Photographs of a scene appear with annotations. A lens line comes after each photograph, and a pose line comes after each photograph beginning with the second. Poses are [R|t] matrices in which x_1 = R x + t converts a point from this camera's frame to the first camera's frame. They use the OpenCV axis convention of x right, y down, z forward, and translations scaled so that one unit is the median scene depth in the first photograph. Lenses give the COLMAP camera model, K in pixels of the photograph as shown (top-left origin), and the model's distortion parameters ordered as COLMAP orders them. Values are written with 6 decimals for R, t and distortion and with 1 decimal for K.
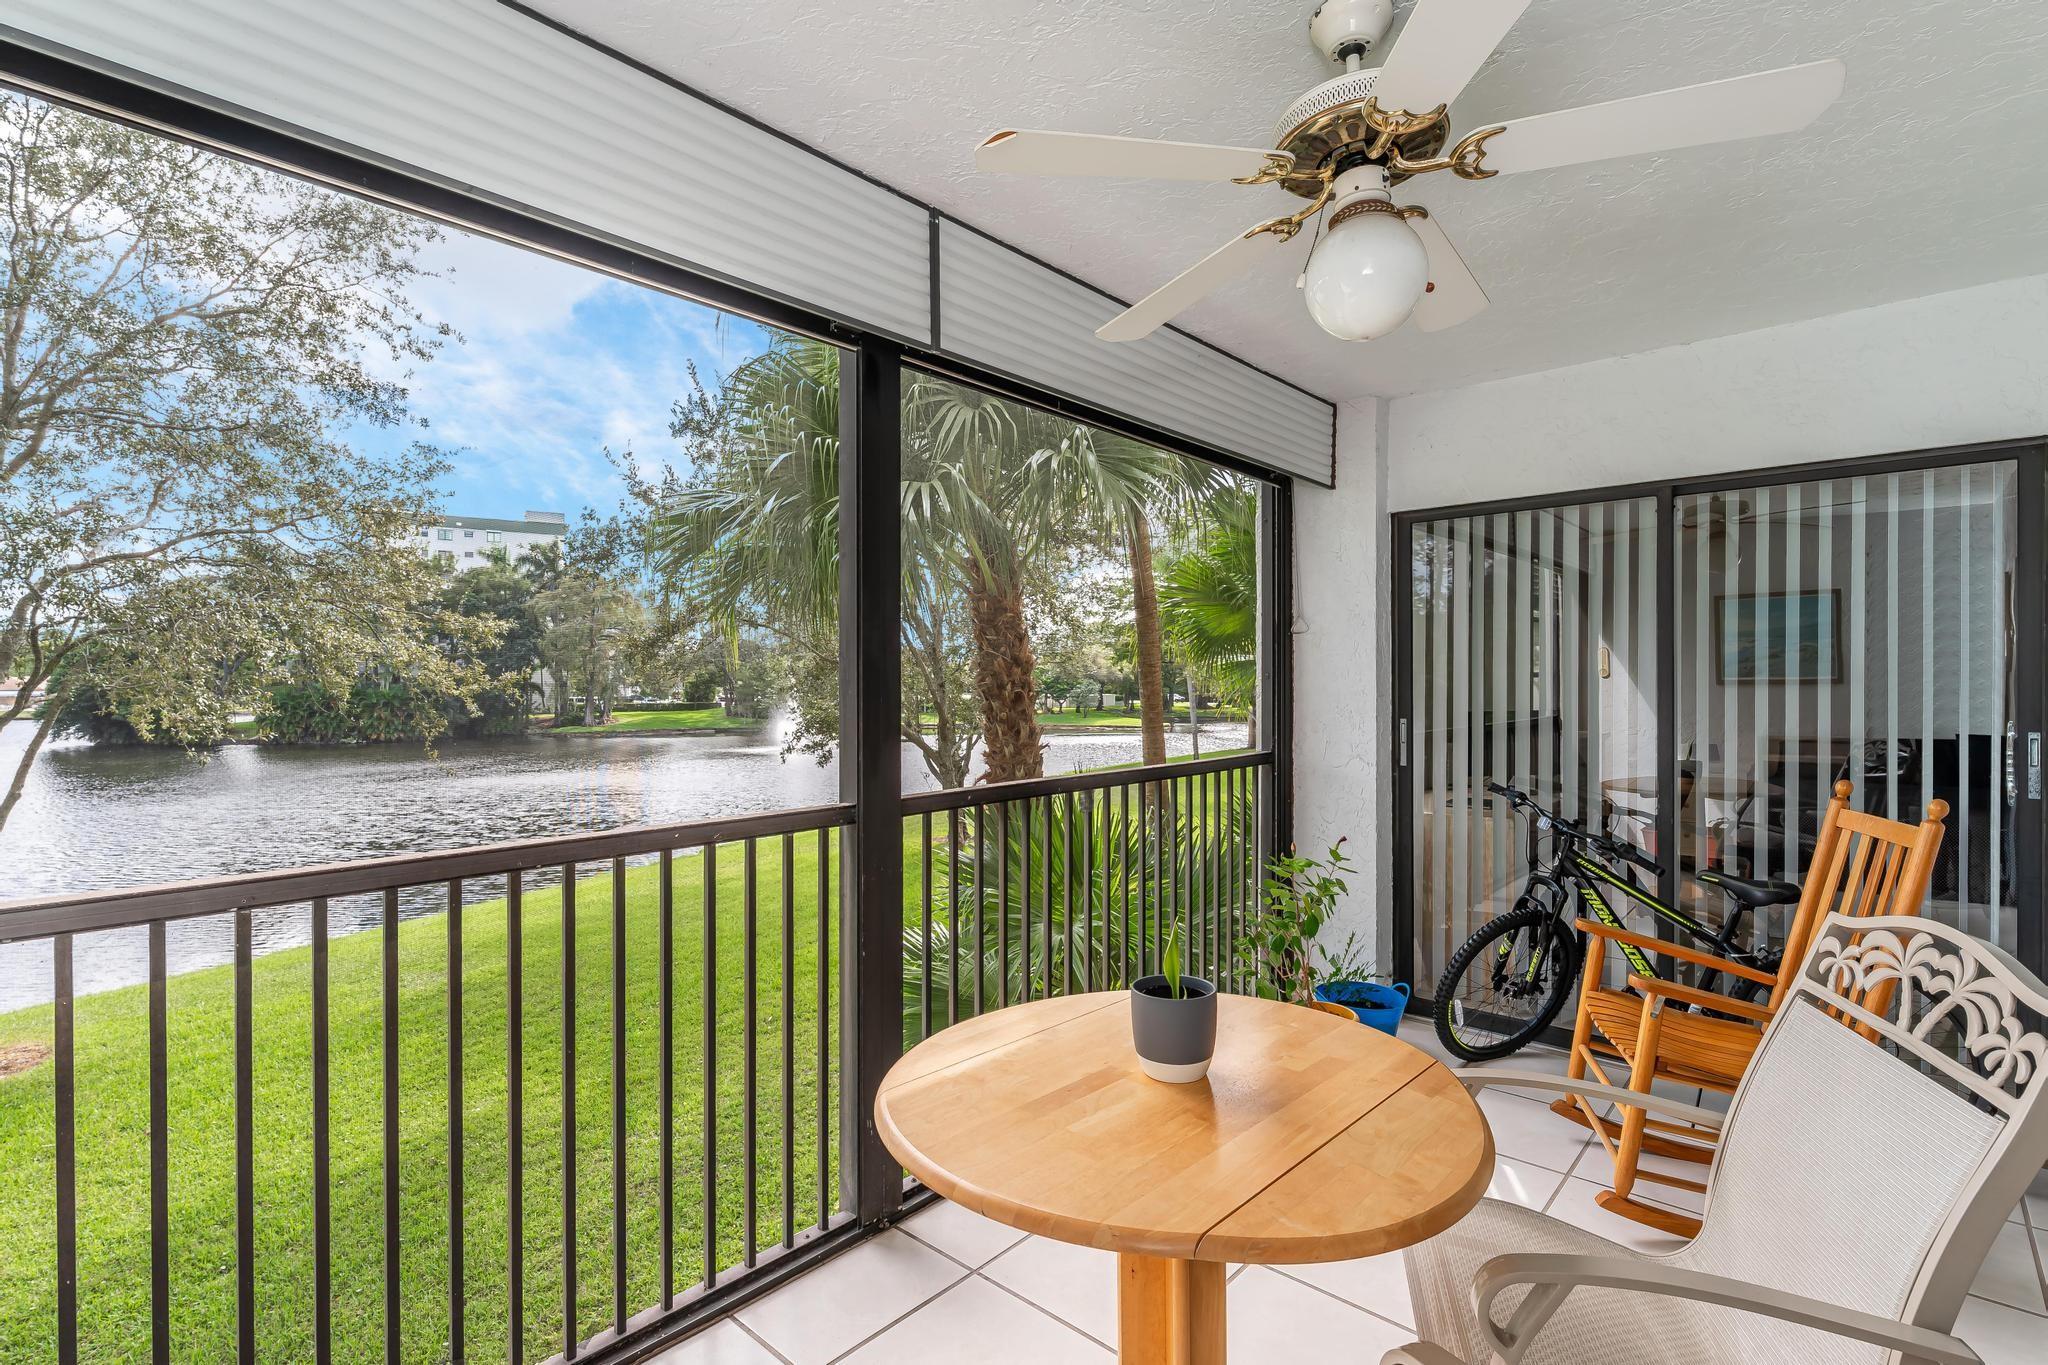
lens RADIAL K [[944.3, 0, 1028.9], [0, 944.3, 676.5], [0, 0, 1]] dist [-0.002856, -0.000146]
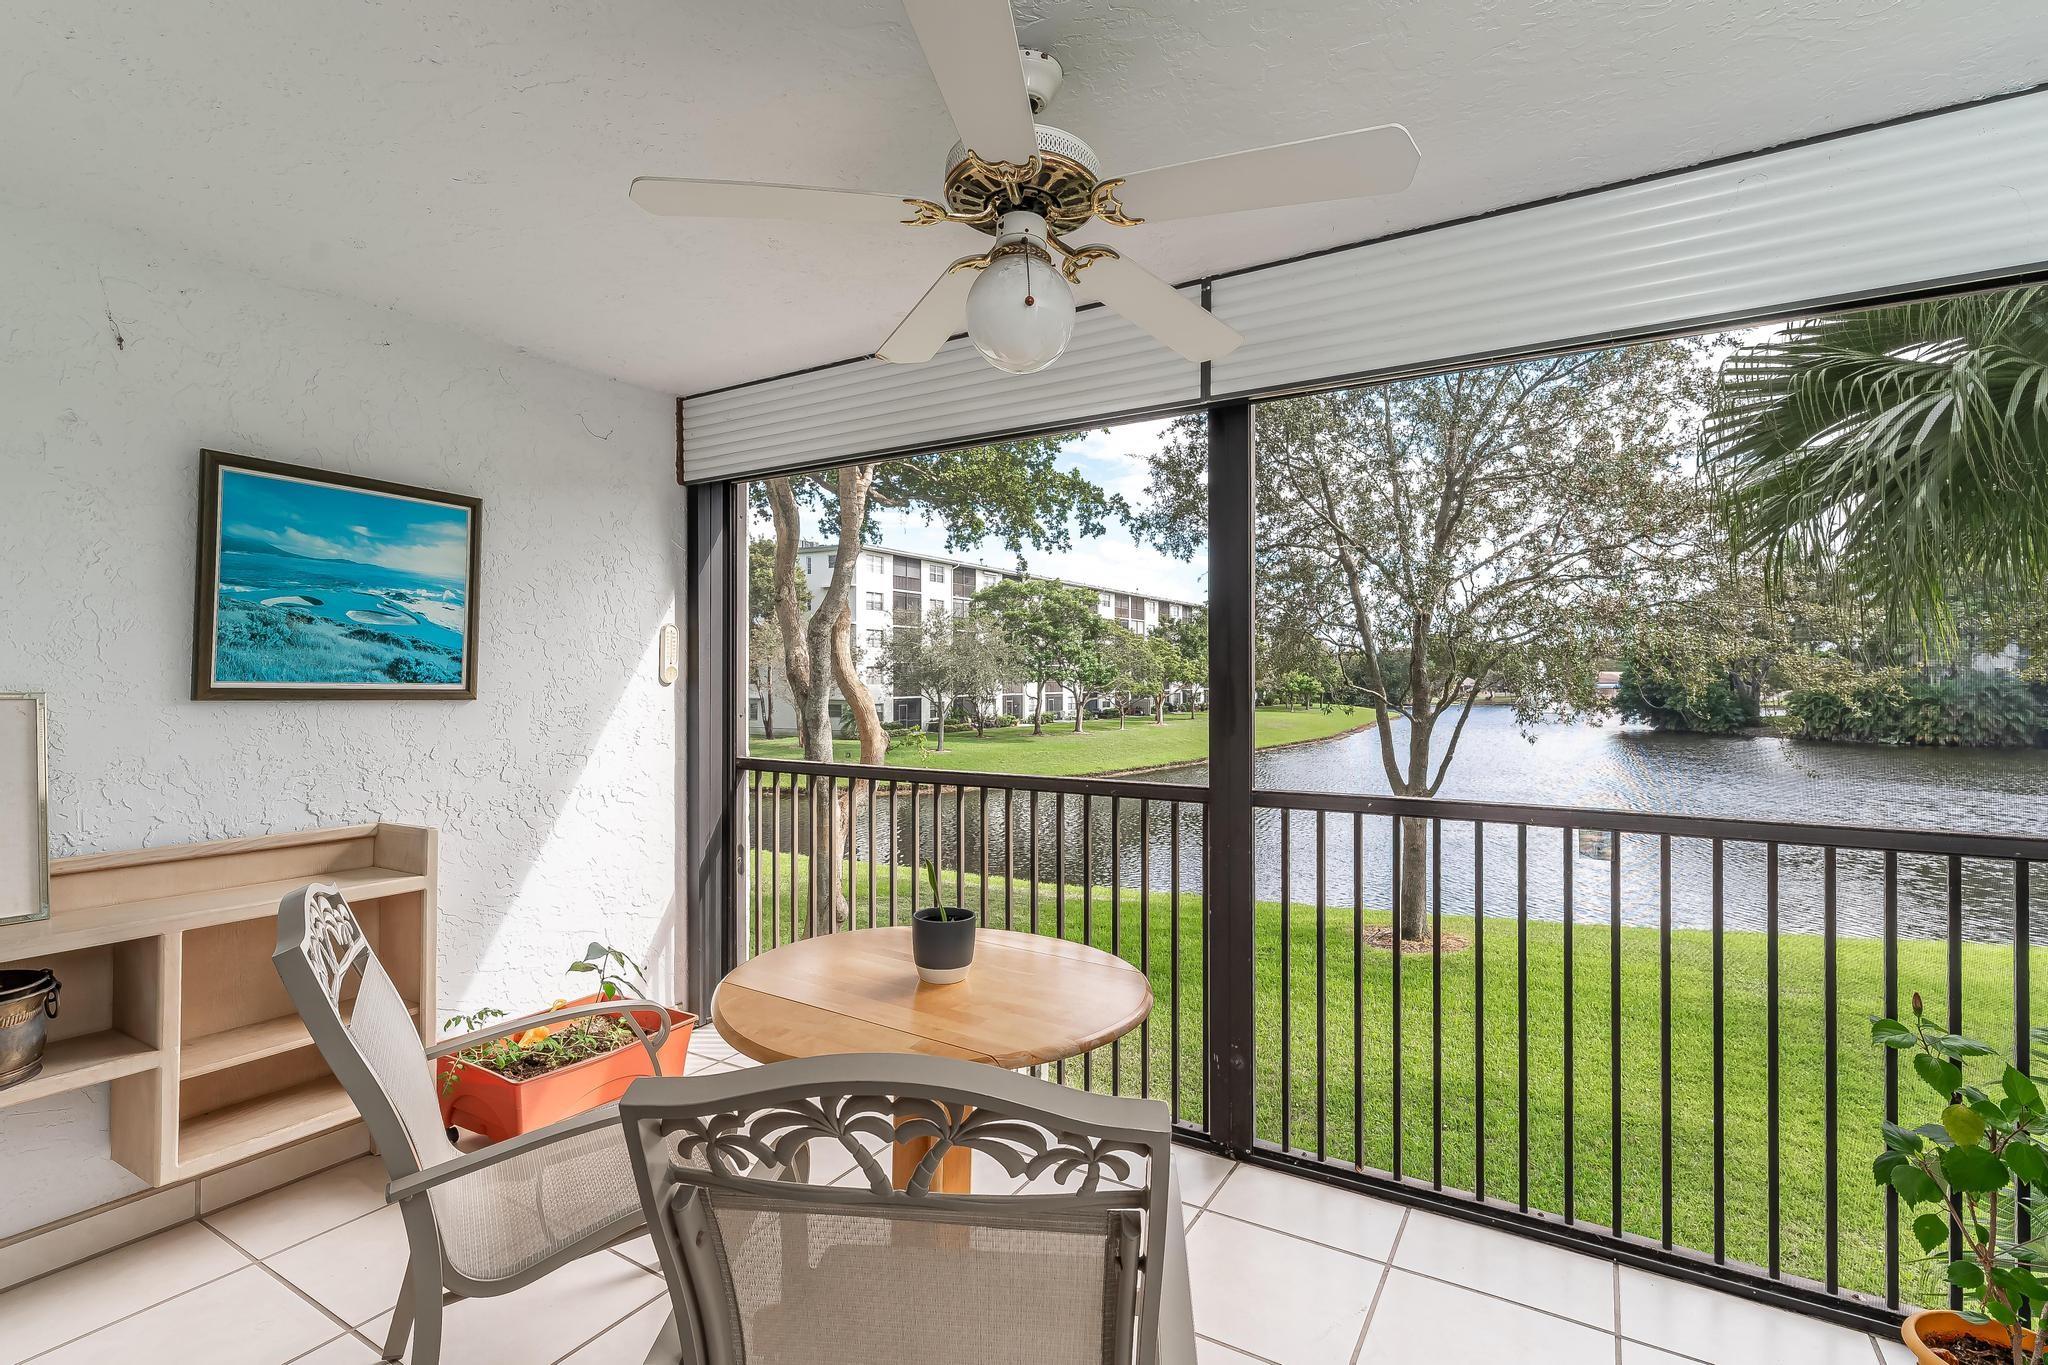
lens RADIAL K [[939.1, 0, 1031.3], [0, 939.1, 680.7], [0, 0, 1]] dist [-0.000550, 0.000300]
pose [[0.191995, 0.004392, -0.981386, 0.245974], [0.006053, 0.999966, 0.005660, -0.002954], [0.981377, -0.007027, 0.191962, 0.141503]]
